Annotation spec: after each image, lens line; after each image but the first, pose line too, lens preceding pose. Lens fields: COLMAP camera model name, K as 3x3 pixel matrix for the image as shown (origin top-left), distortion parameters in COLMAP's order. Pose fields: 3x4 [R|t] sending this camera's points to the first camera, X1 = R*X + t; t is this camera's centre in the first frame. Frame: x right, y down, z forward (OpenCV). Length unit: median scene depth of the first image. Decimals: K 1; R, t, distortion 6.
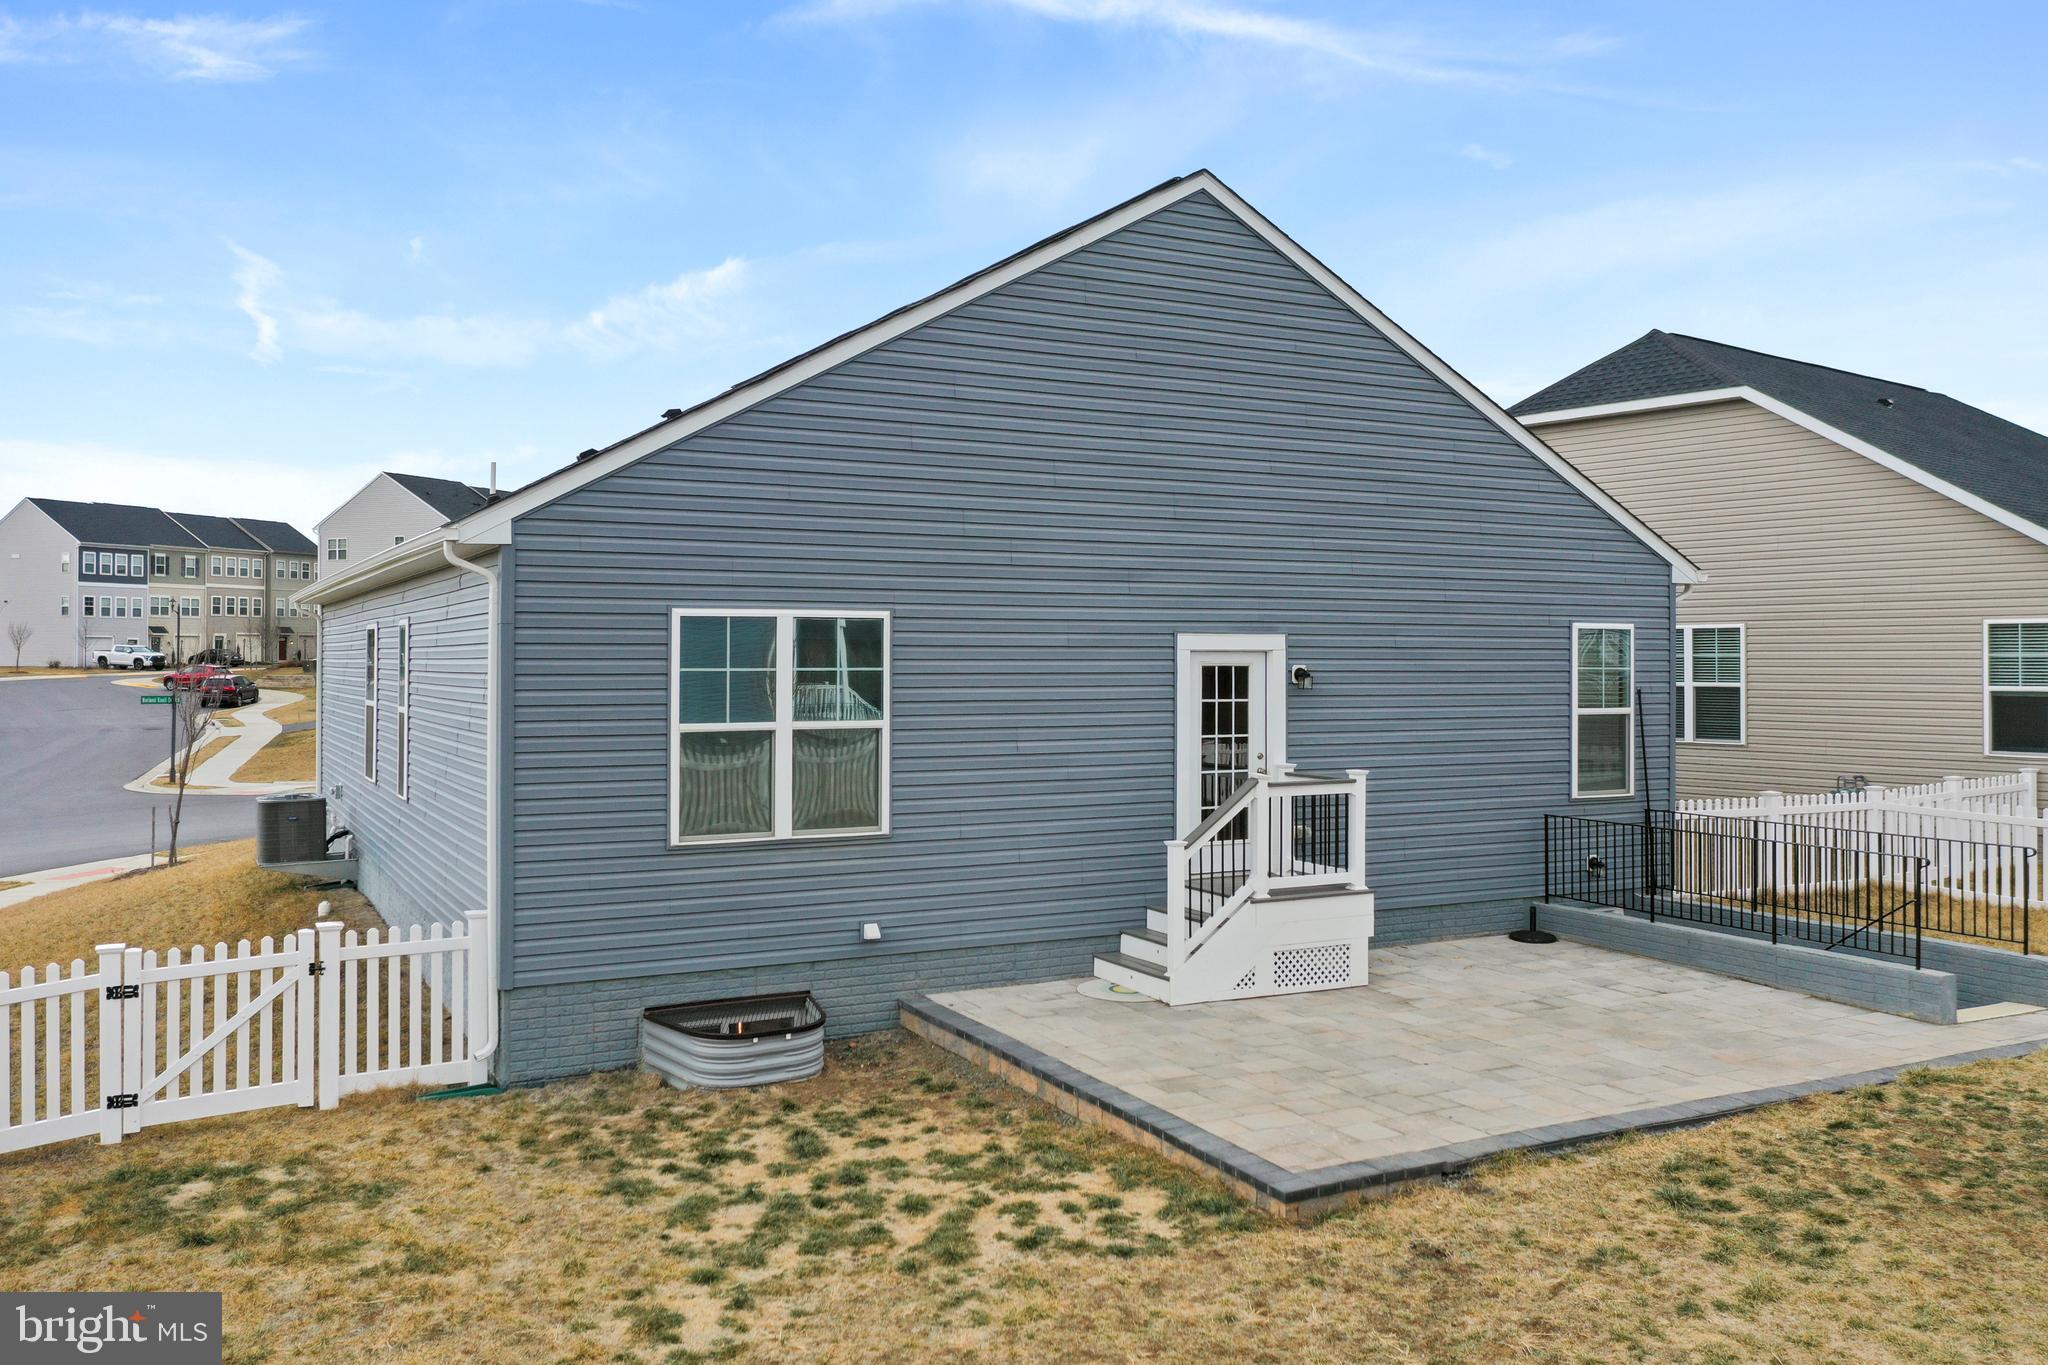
lens RADIAL K [[1651.3, 0, 1018.5], [0, 1651.3, 665.6], [0, 0, 1]] dist [-0.006143, -0.020582]
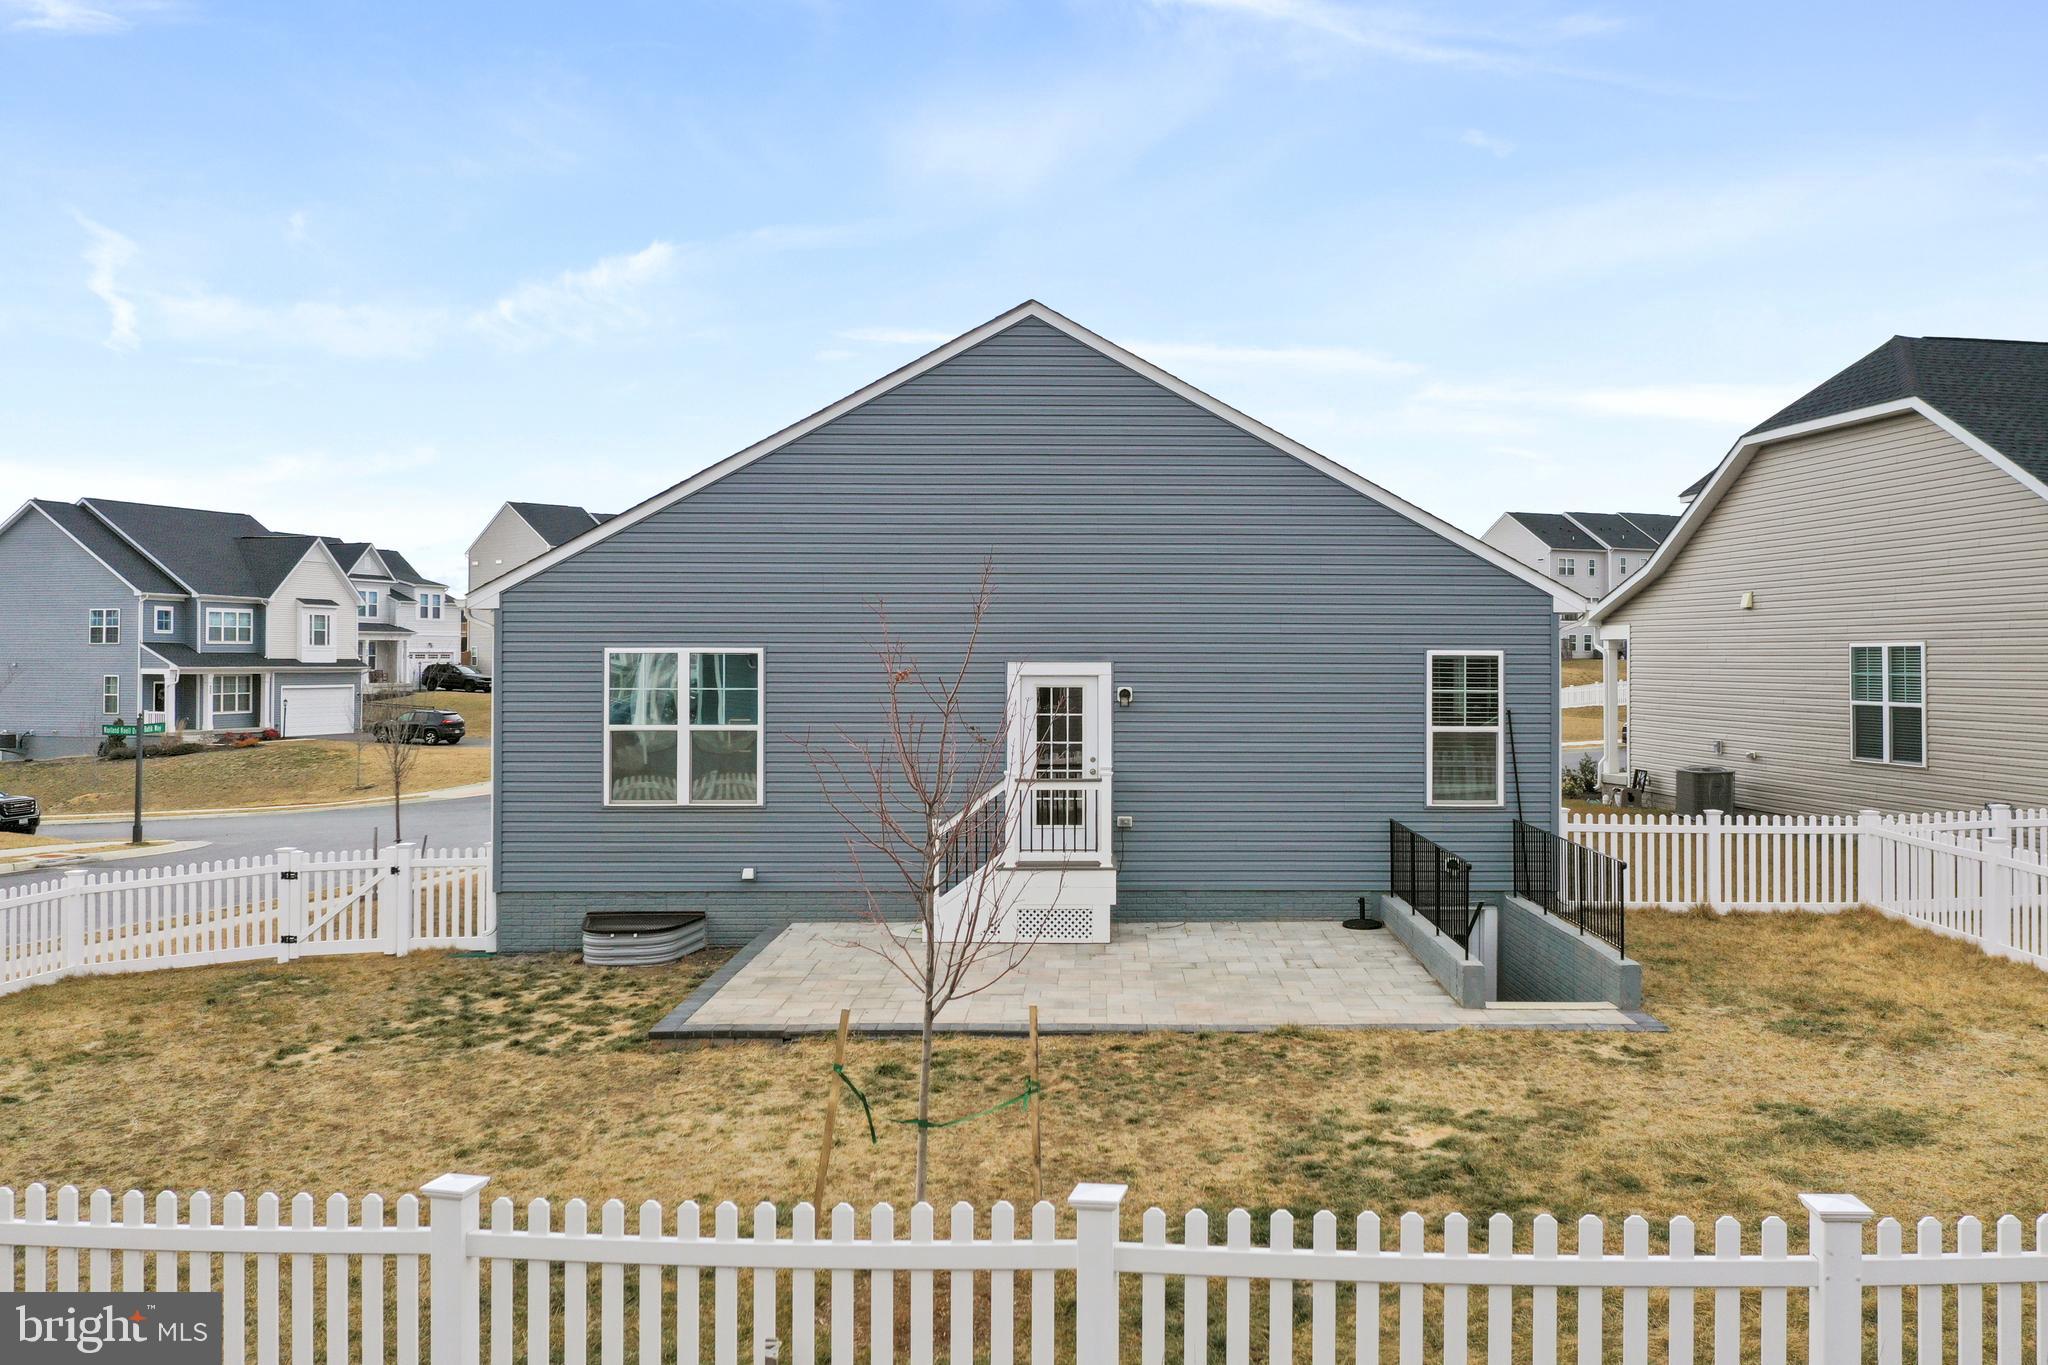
lens RADIAL K [[1651.3, 0, 1072.9], [0, 1651.3, 691.2], [0, 0, 1]] dist [-0.006143, -0.020582]
pose [[0.894990, 0.001696, -0.446084, 0.704068], [-0.002349, 0.999997, -0.000911, 0.004096], [0.446081, 0.001863, 0.894991, -0.129804]]
